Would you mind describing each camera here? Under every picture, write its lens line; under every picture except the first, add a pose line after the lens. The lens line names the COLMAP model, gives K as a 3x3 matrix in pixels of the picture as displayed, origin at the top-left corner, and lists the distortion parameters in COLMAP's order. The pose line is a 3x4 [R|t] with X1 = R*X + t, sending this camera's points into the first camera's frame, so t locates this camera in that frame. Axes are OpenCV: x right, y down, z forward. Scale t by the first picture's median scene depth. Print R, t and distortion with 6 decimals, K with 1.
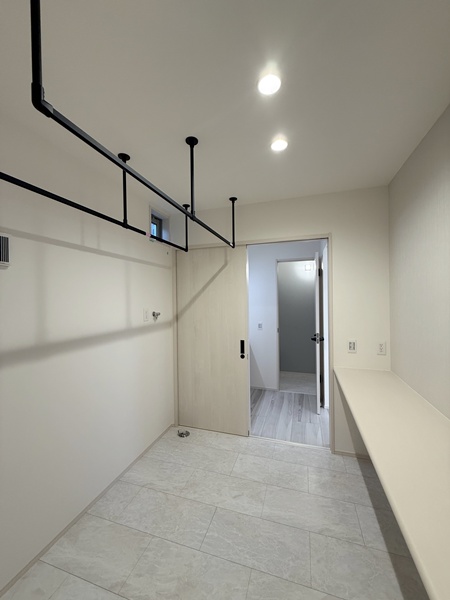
lens RADIAL K [[238.9, 0, 225.9], [0, 238.9, 300.3], [0, 0, 1]] dist [-0.001581, 0.001128]
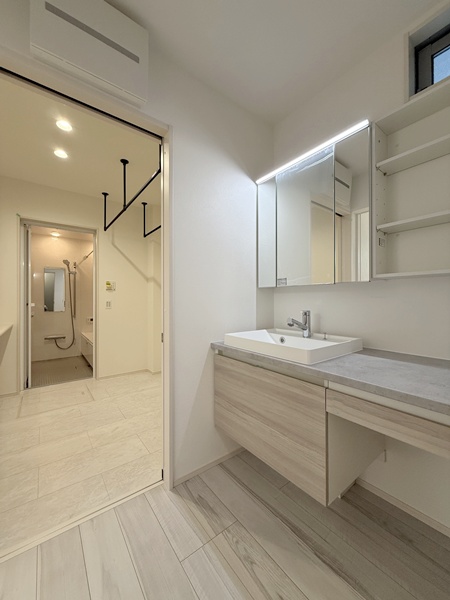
lens RADIAL K [[238.9, 0, 224.9], [0, 238.9, 299.6], [0, 0, 1]] dist [-0.001581, 0.001128]
pose [[-0.572303, 0.014594, -0.819912, 0.653852], [0.009982, 0.999892, 0.010830, 0.201992], [0.819982, -0.001986, -0.572386, 2.028386]]
